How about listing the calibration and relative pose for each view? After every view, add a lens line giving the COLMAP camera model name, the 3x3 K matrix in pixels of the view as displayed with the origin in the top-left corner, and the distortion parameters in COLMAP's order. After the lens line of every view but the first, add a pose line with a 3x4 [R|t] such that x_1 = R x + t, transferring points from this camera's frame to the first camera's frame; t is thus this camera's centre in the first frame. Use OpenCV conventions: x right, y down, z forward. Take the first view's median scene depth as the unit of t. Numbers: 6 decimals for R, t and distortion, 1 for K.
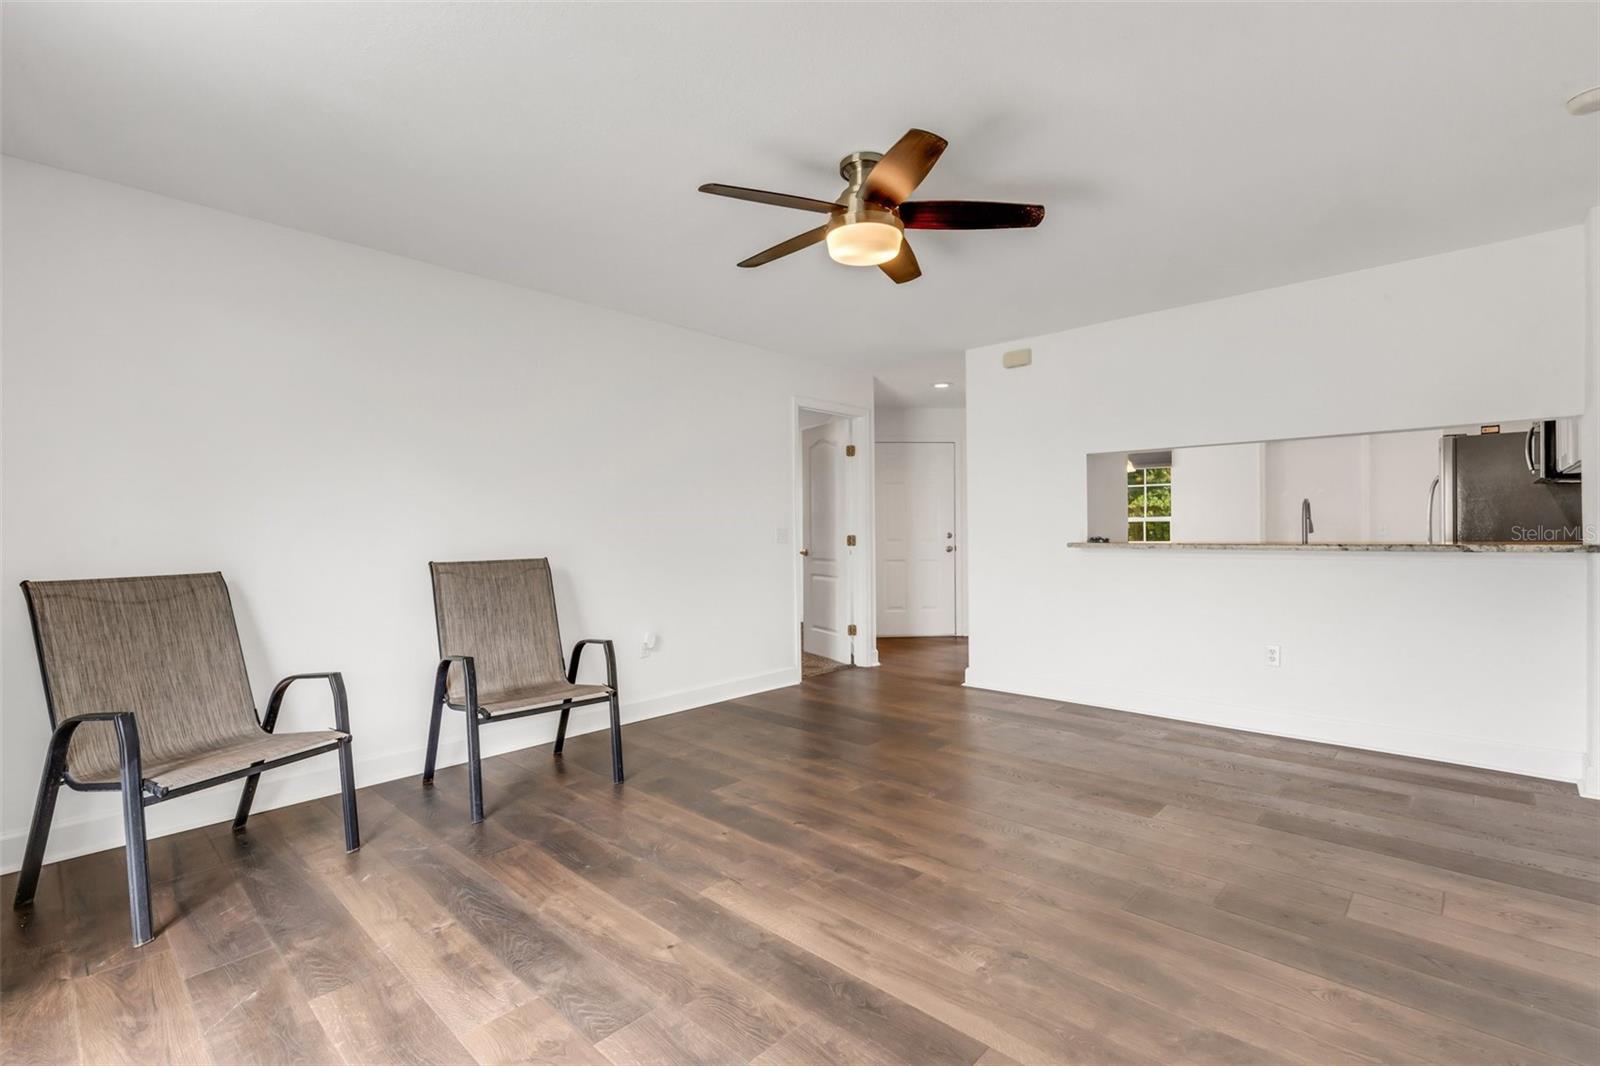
lens RADIAL K [[729.3, 0, 812.8], [0, 729.3, 527.7], [0, 0, 1]] dist [0.000403, 0.000077]
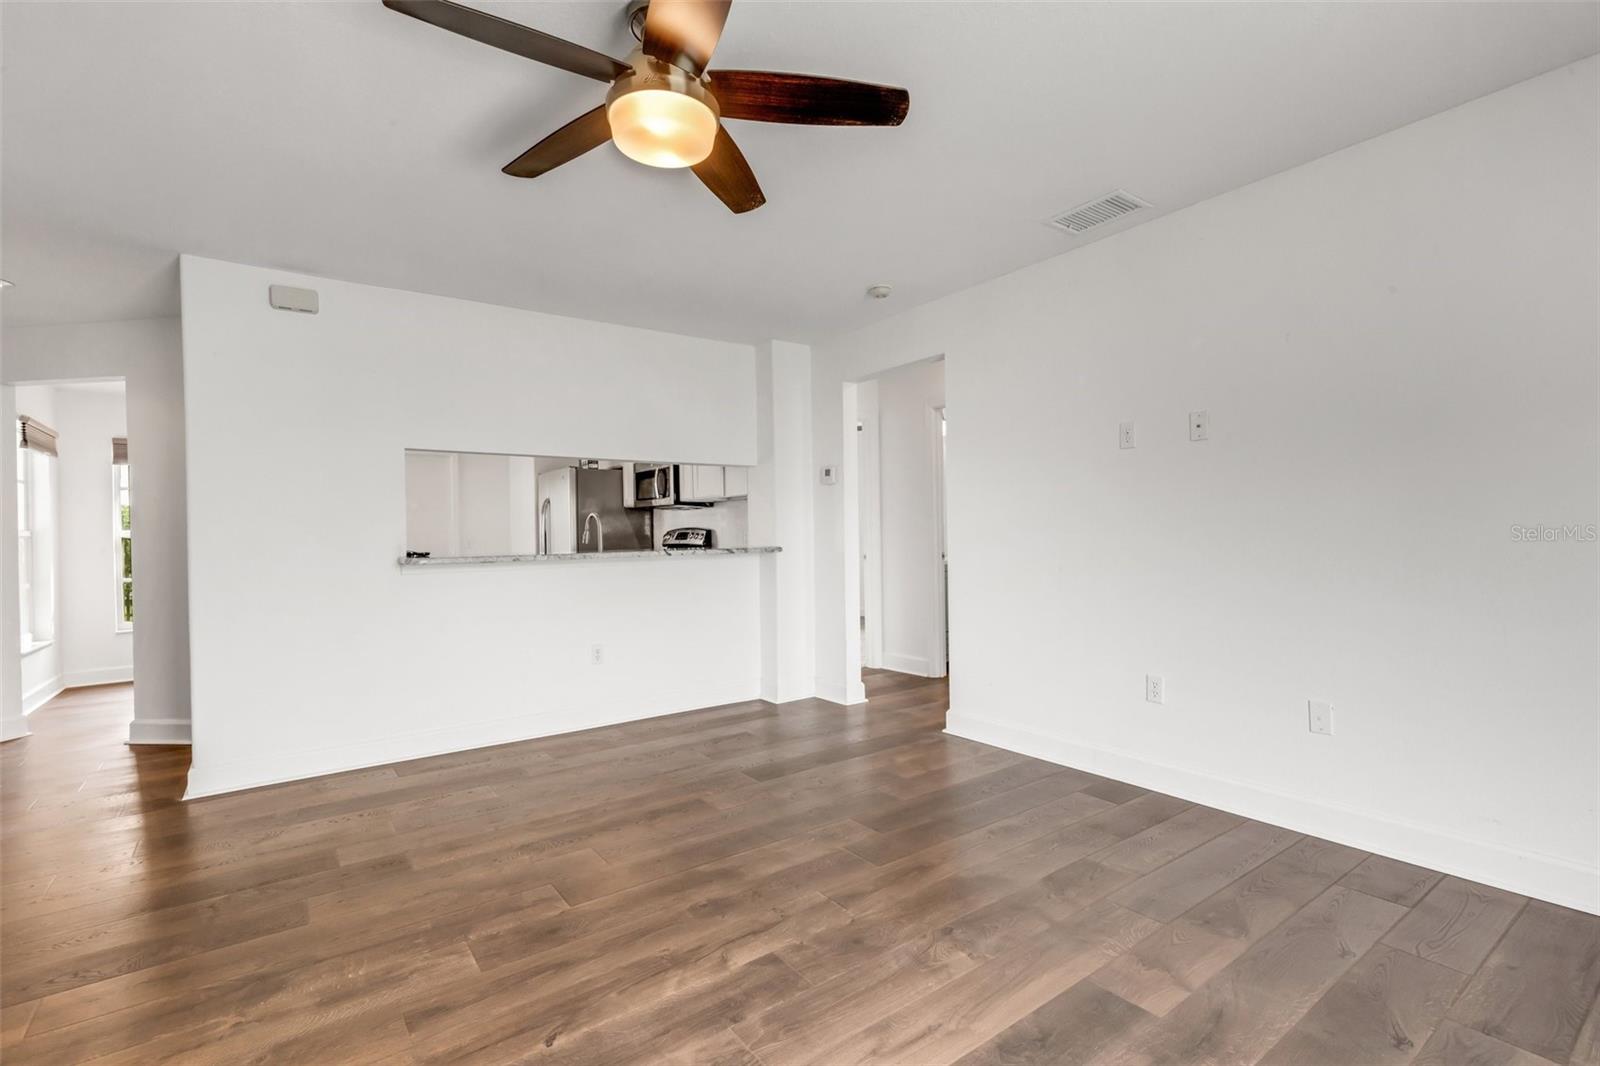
lens RADIAL K [[729.3, 0, 810.9], [0, 729.3, 538.9], [0, 0, 1]] dist [0.000403, 0.000077]
pose [[0.190758, -0.003752, 0.981630, -0.459611], [0.013883, 0.999903, 0.001124, 0.005956], [-0.981539, 0.013414, 0.190791, 0.568367]]
